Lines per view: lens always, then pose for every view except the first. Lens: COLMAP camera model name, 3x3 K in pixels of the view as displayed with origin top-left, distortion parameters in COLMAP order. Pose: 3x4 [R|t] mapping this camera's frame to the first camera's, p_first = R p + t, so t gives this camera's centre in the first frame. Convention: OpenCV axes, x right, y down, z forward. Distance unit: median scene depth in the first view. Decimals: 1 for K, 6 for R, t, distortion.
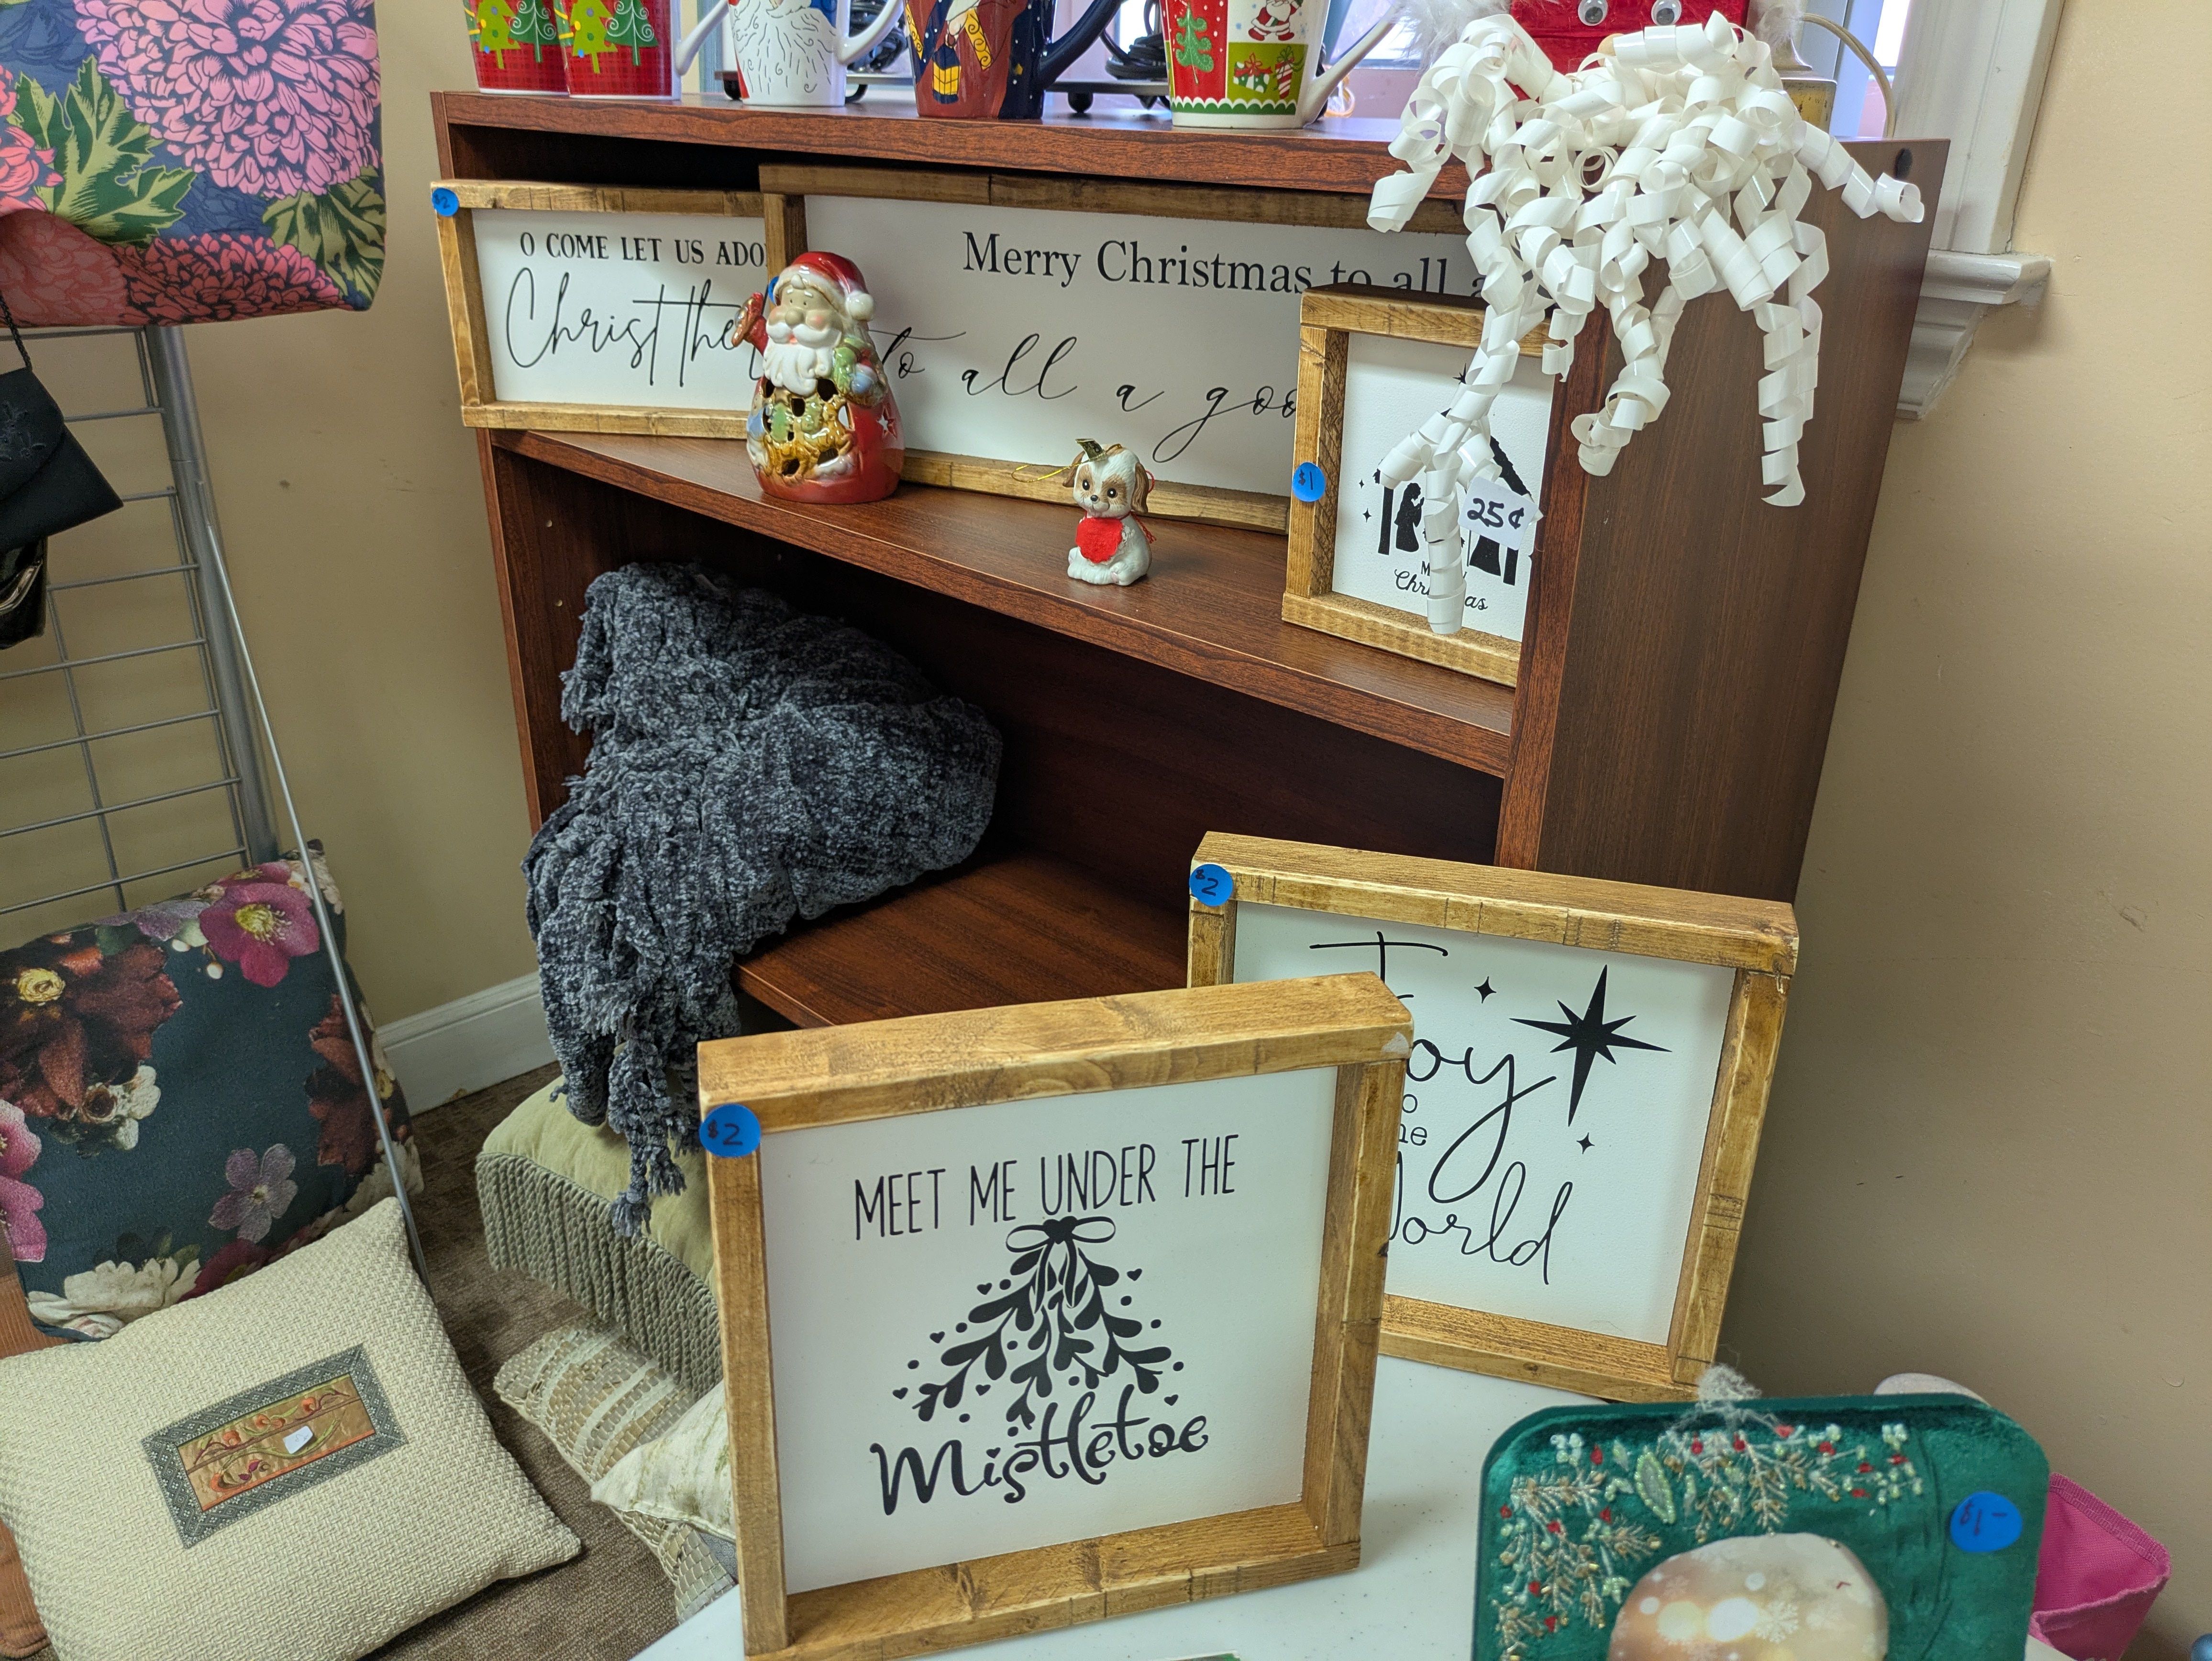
lens RADIAL K [[1662.6, 0, 1105.2], [0, 1662.6, 830.5], [0, 0, 1]] dist [0.006577, 0.009591]
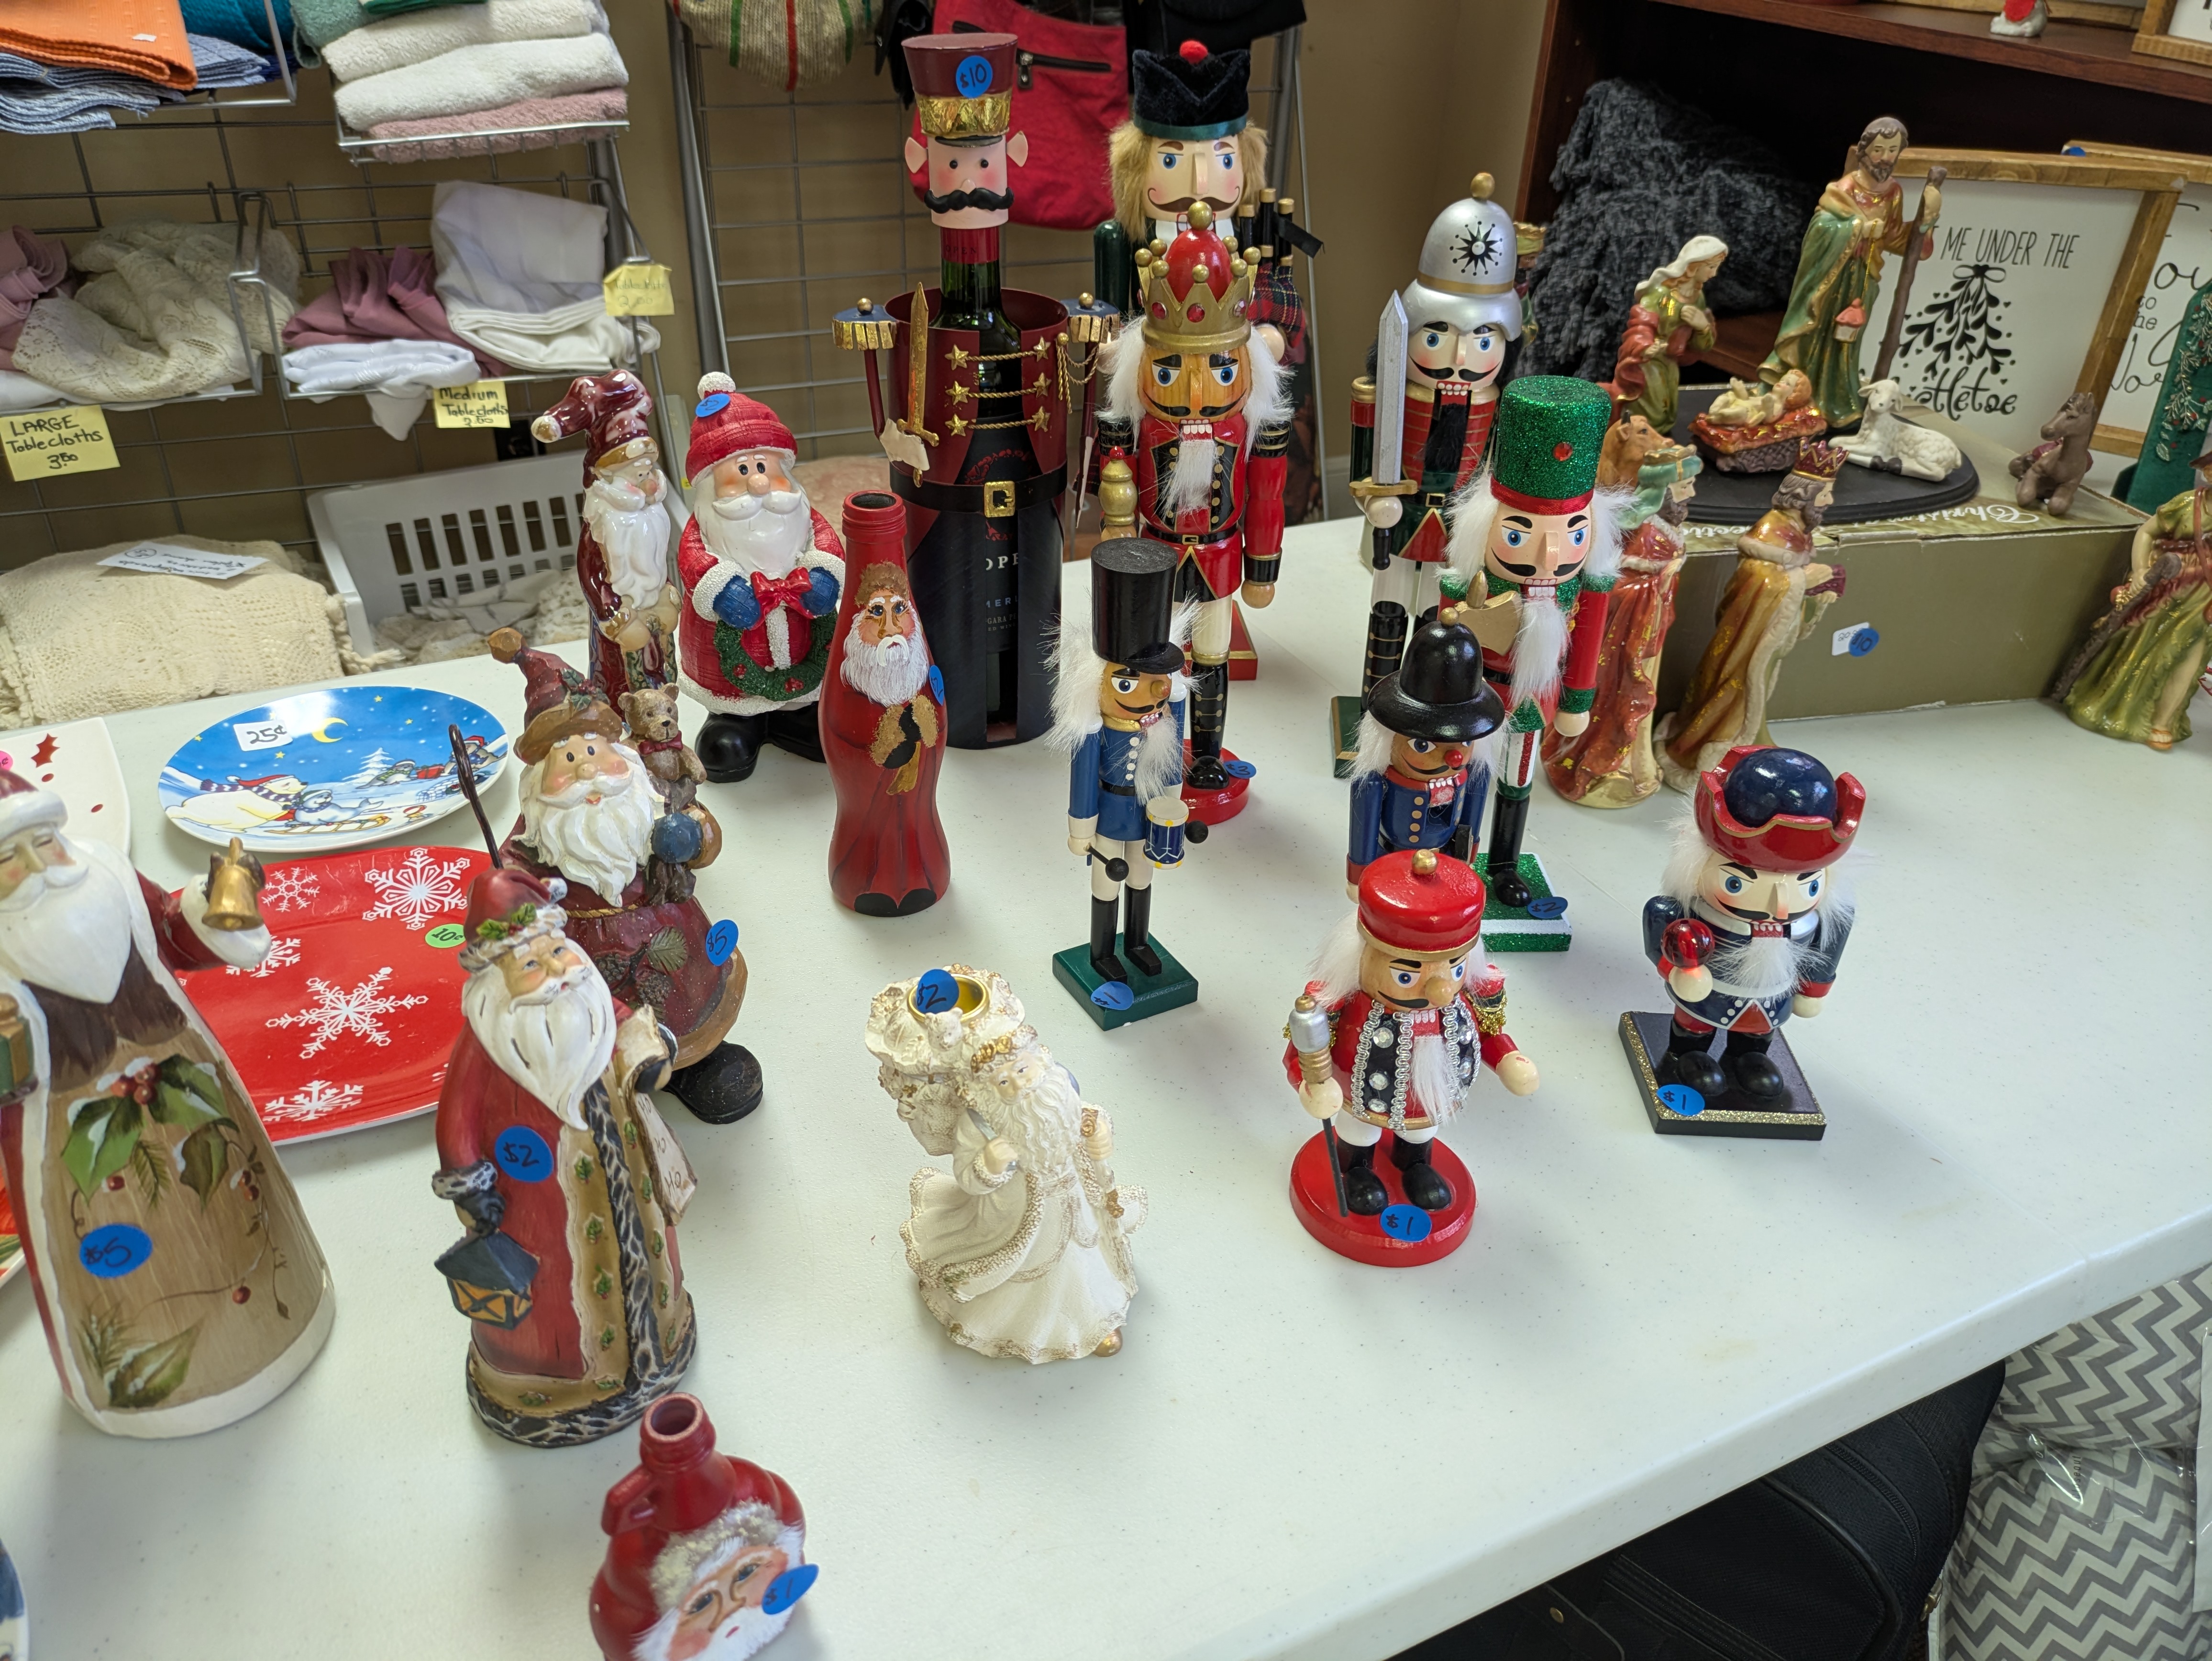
lens RADIAL K [[1662.6, 0, 1101.8], [0, 1662.6, 824.3], [0, 0, 1]] dist [0.006577, 0.009591]
pose [[0.933714, 0.196849, -0.299045, -0.291656], [-0.153526, 0.974730, 0.162267, 0.730872], [0.323431, -0.105600, 0.940341, -1.466588]]
